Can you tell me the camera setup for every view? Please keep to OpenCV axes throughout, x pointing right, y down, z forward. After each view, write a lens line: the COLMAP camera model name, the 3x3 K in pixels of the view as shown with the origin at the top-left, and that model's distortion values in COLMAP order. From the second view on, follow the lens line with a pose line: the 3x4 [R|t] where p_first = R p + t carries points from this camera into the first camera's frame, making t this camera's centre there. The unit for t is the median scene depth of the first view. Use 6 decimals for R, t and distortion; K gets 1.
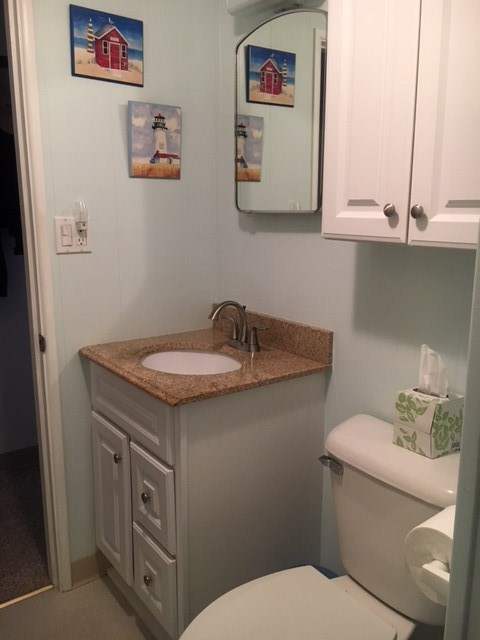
lens RADIAL K [[559.4, 0, 240.0], [0, 559.4, 320.0], [0, 0, 1]] dist [0.060210, -0.084694]
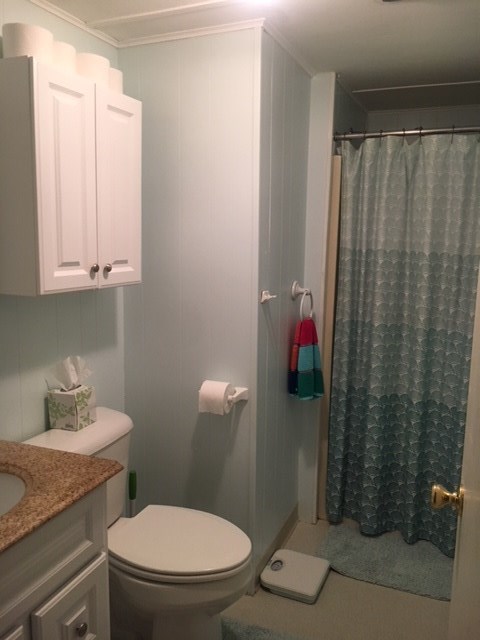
lens RADIAL K [[559.4, 0, 240.0], [0, 559.4, 320.0], [0, 0, 1]] dist [0.060210, -0.084694]
pose [[-0.540833, -0.133795, 0.830420, -1.114459], [0.160655, 0.952661, 0.258121, -0.354250], [-0.825645, 0.273012, -0.493736, 1.331678]]
